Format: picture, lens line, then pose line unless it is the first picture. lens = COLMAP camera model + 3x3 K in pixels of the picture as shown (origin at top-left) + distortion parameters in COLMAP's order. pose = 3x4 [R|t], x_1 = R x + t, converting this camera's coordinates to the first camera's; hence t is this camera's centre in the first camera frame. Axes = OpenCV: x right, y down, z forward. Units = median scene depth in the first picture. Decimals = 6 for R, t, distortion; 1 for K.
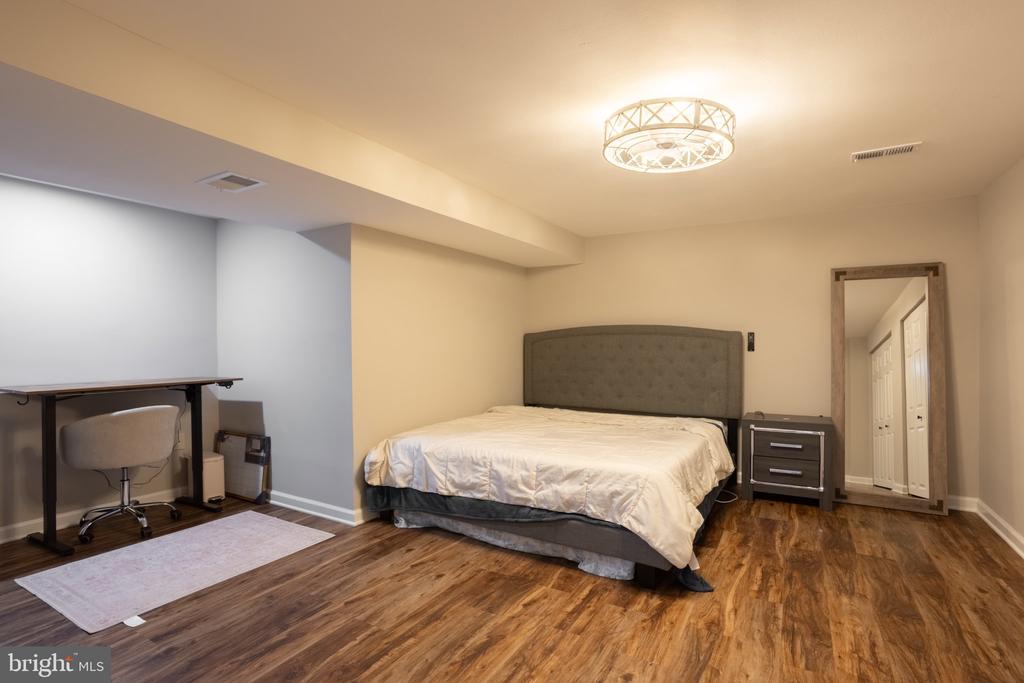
lens RADIAL K [[499.0, 0, 513.8], [0, 499.0, 342.3], [0, 0, 1]] dist [-0.029177, 0.007522]
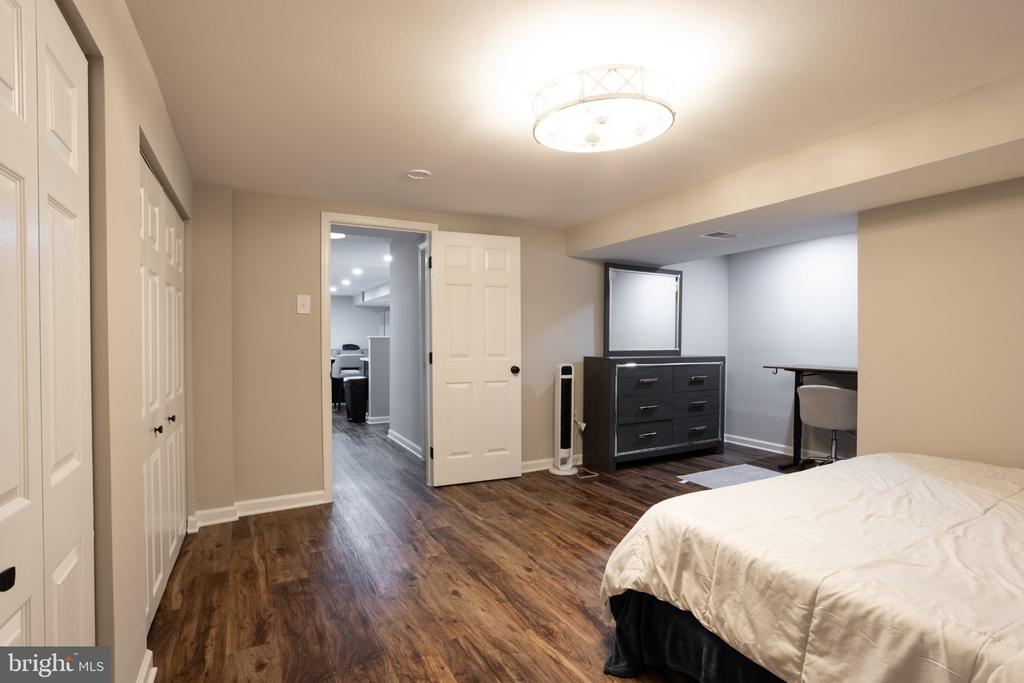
lens RADIAL K [[499.0, 0, 508.6], [0, 499.0, 342.2], [0, 0, 1]] dist [-0.029177, 0.007522]
pose [[-0.527751, 0.008893, -0.849352, 1.001294], [0.001156, 0.999952, 0.009752, -0.003118], [0.849398, 0.004165, -0.527736, 1.146526]]
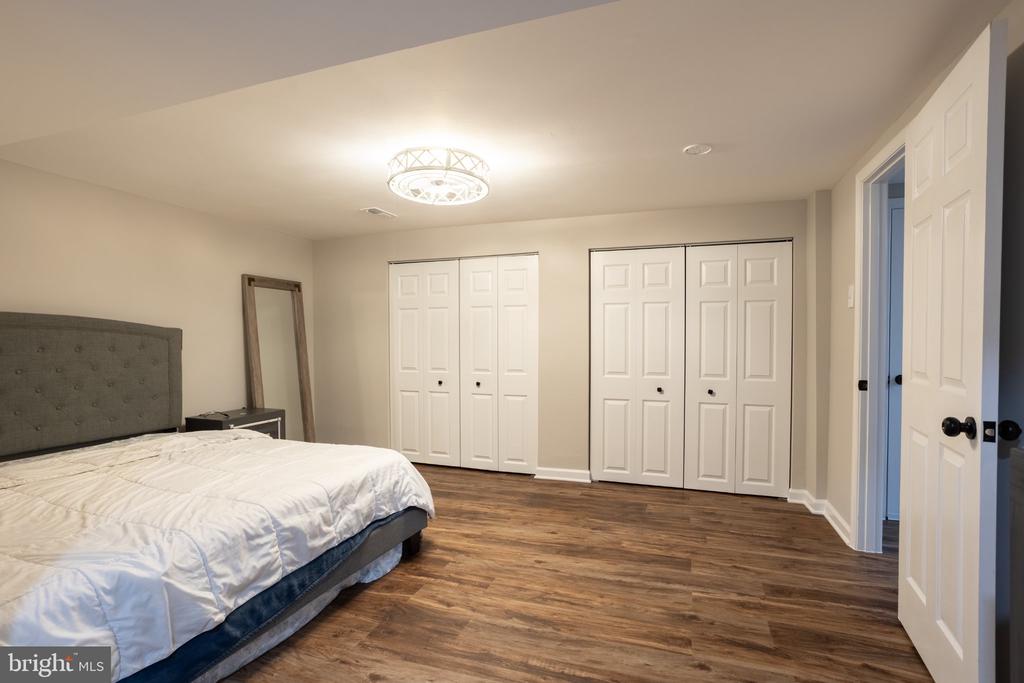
lens RADIAL K [[499.0, 0, 516.0], [0, 499.0, 342.5], [0, 0, 1]] dist [-0.029177, 0.007522]
pose [[-0.186170, -0.002334, 0.982515, -0.823375], [0.006427, 0.999973, 0.003593, 0.005714], [-0.982496, 0.006983, -0.186150, 0.897080]]
